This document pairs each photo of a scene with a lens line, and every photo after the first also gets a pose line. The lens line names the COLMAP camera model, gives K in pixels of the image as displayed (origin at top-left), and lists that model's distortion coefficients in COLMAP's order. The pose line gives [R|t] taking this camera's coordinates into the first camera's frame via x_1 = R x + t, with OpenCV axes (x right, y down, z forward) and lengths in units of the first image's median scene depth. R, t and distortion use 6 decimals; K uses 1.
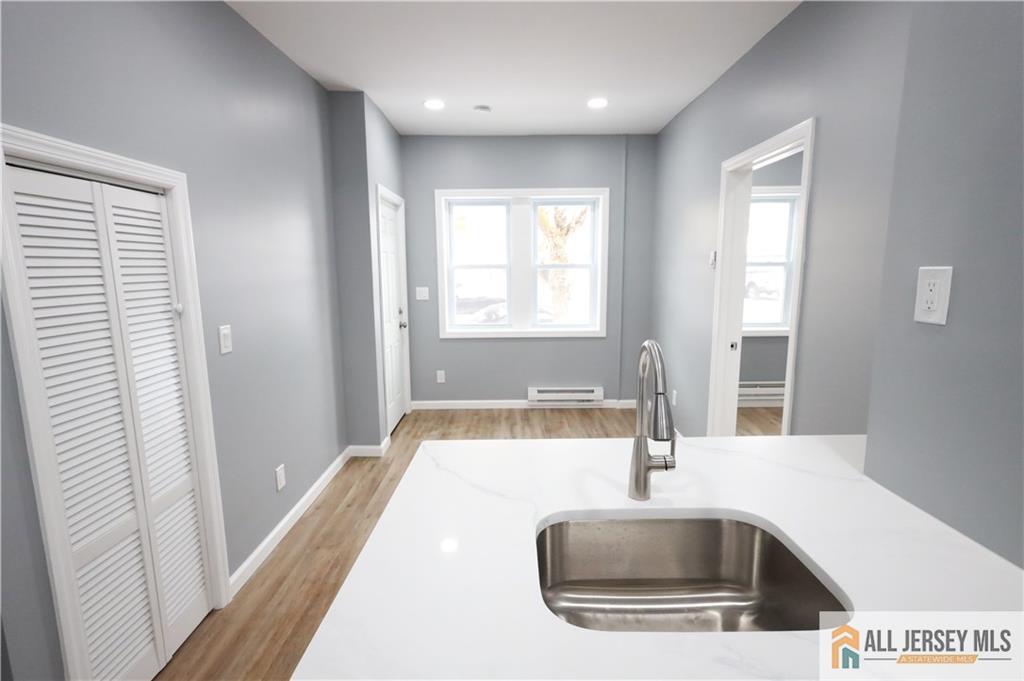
lens RADIAL K [[487.6, 0, 512.0], [0, 487.6, 340.5], [0, 0, 1]] dist [-0.001440, 0.000404]
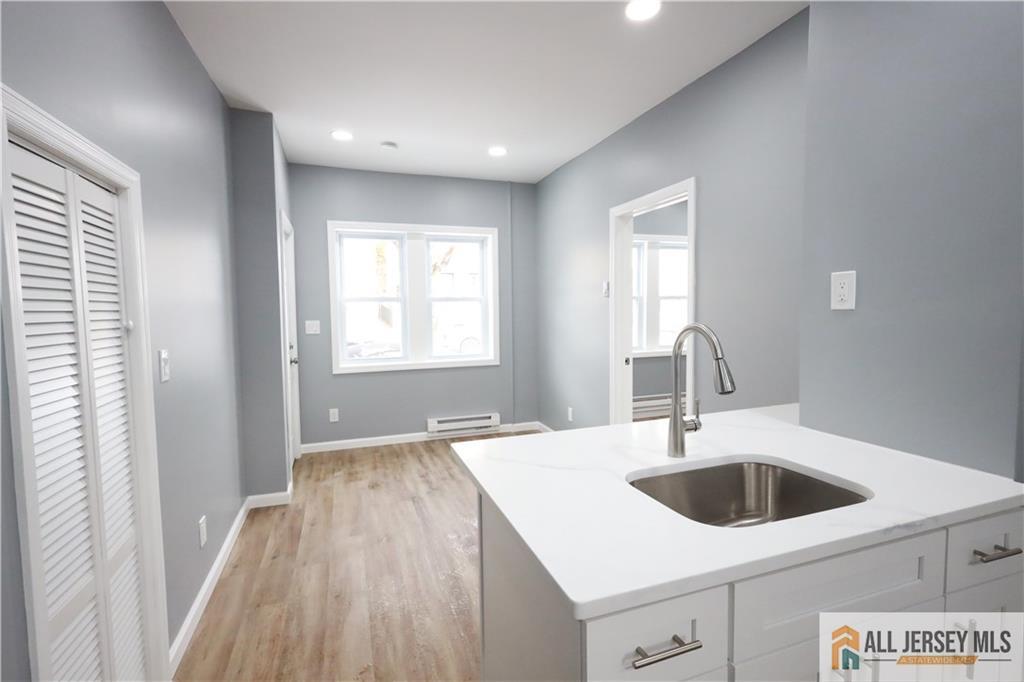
lens RADIAL K [[487.6, 0, 512.0], [0, 487.6, 341.0], [0, 0, 1]] dist [-0.001440, 0.000404]
pose [[0.938168, -0.027168, 0.345112, -0.181533], [0.058949, 0.994893, -0.081928, 0.036339], [-0.341123, 0.097206, 0.934979, -0.012032]]
